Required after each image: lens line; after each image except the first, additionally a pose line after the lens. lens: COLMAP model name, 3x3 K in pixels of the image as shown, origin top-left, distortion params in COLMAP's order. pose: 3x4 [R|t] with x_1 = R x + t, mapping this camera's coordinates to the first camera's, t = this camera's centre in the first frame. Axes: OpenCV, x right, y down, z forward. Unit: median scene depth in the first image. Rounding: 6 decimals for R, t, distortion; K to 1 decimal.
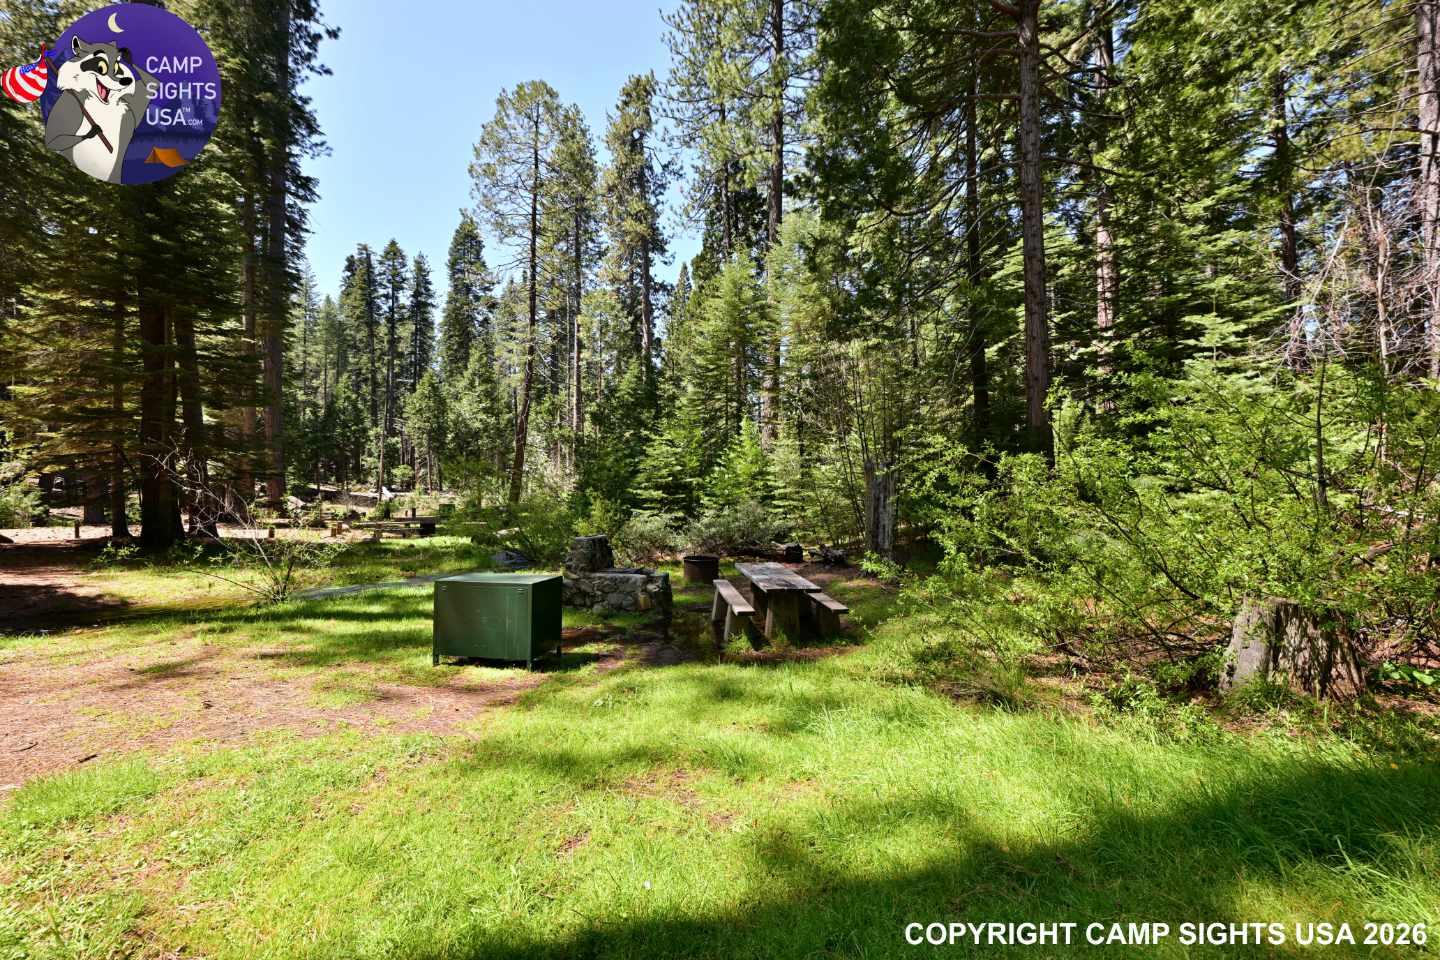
lens RADIAL K [[583.1, 0, 722.0], [0, 583.1, 480.6], [0, 0, 1]] dist [-0.002931, -0.000132]
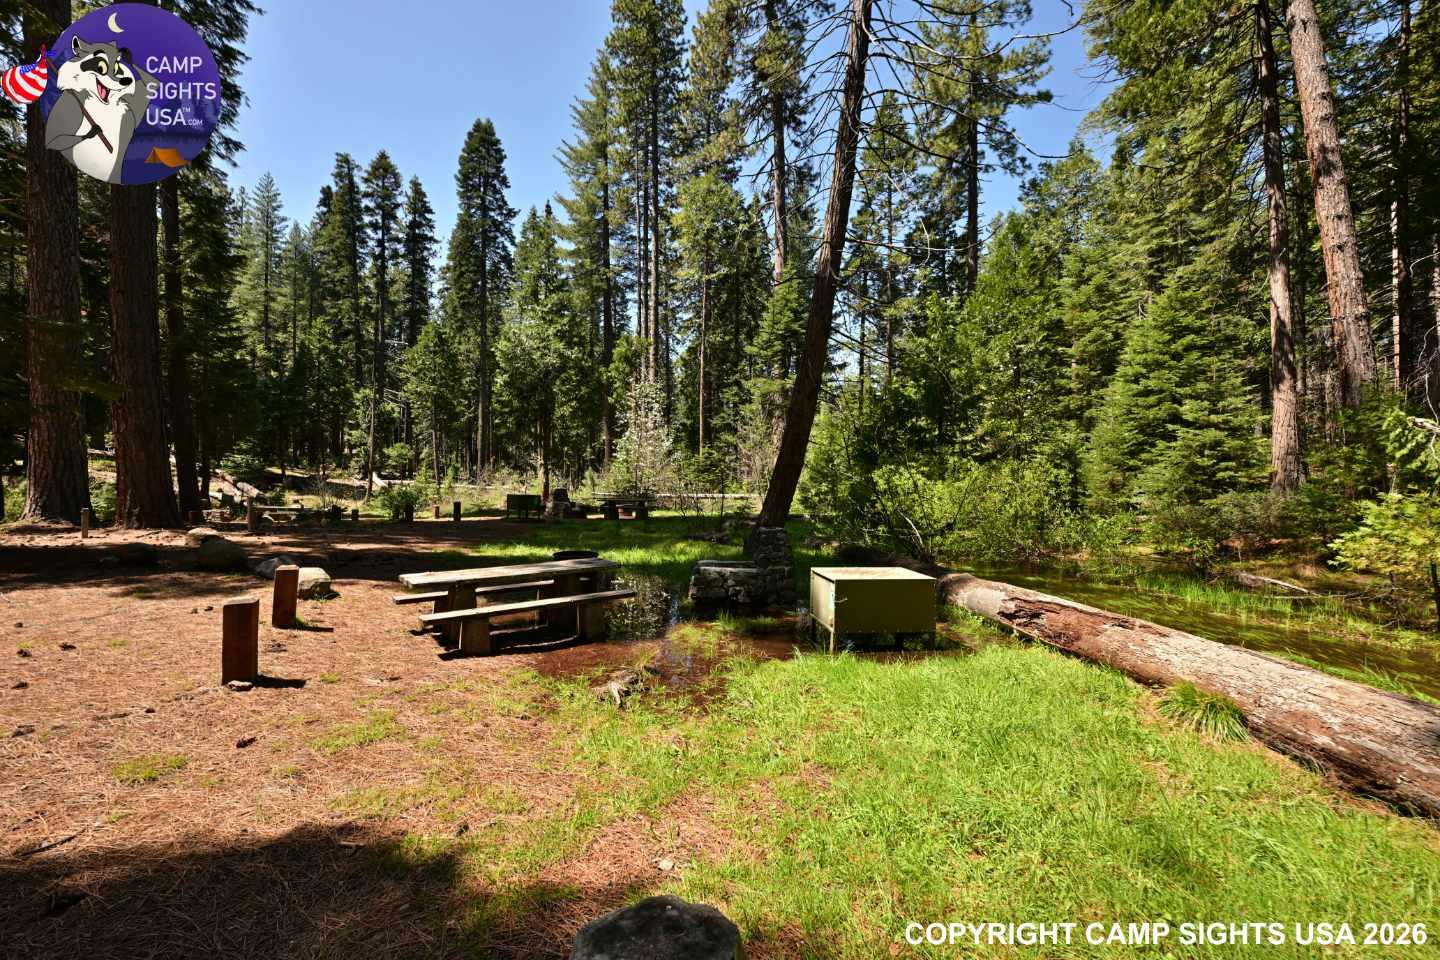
lens RADIAL K [[583.1, 0, 718.2], [0, 583.1, 484.8], [0, 0, 1]] dist [-0.002931, -0.000132]
pose [[0.999686, 0.006733, 0.024146, -0.149950], [-0.007129, 0.999841, 0.016356, 0.010743], [-0.024032, -0.016523, 0.999575, 0.233220]]
